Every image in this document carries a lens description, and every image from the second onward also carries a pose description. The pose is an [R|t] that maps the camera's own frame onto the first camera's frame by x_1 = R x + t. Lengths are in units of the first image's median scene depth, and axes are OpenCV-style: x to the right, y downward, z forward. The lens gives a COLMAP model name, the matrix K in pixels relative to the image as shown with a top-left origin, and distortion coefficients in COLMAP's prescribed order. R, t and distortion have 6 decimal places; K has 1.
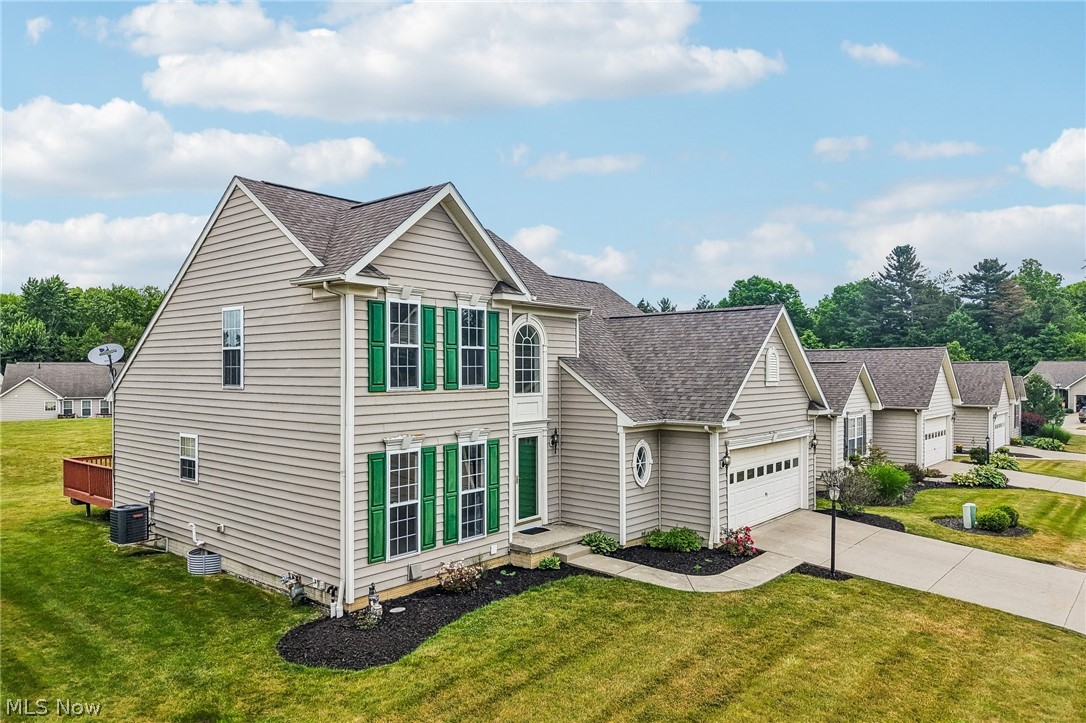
lens RADIAL K [[721.3, 0, 540.4], [0, 721.3, 364.9], [0, 0, 1]] dist [0.073587, -0.094992]
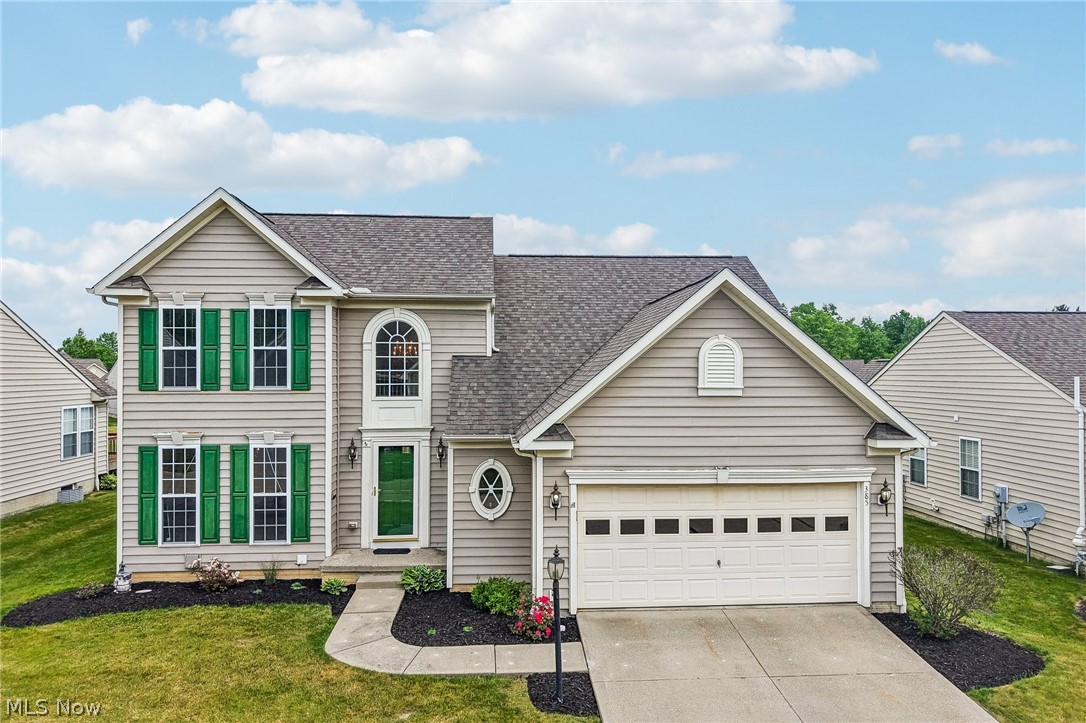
lens RADIAL K [[721.3, 0, 540.4], [0, 721.3, 364.9], [0, 0, 1]] dist [0.073587, -0.094992]
pose [[0.691648, -0.008381, -0.722186, 0.893665], [0.005801, 0.999965, -0.006049, 0.007157], [0.722211, -0.000006, 0.691673, 0.594316]]
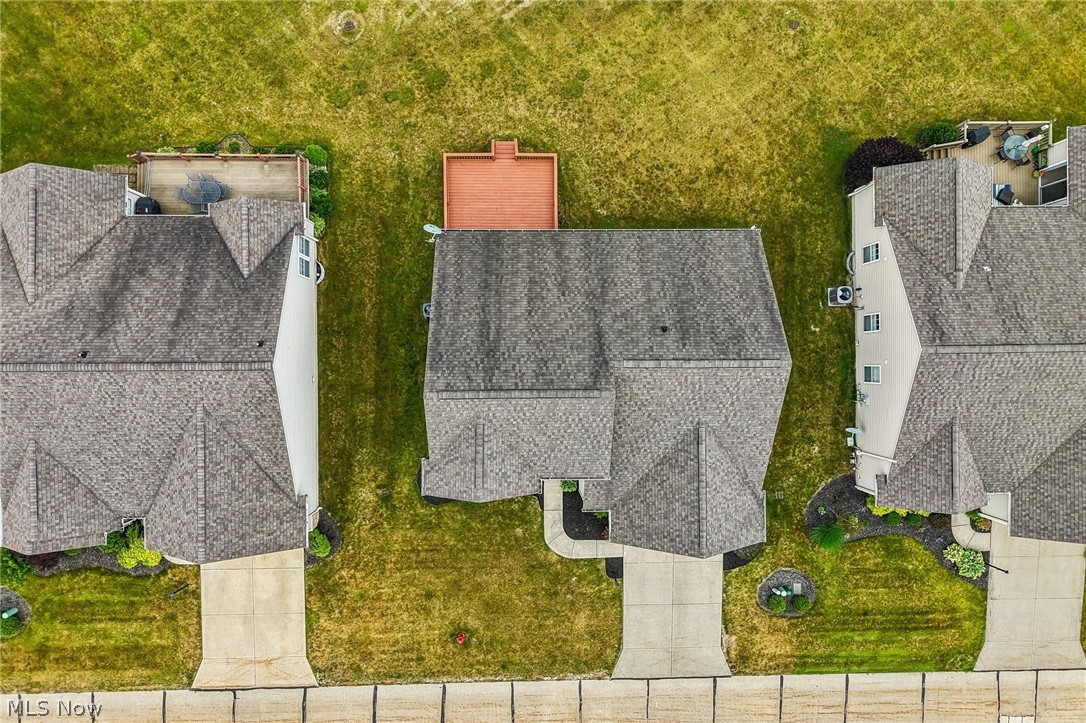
lens RADIAL K [[721.3, 0, 540.4], [0, 721.3, 364.9], [0, 0, 1]] dist [0.073587, -0.094992]
pose [[0.647334, 0.762157, 0.008693, -0.305798], [-0.017281, 0.003274, 0.999845, -2.192966], [0.762011, -0.647384, 0.015290, 1.297730]]
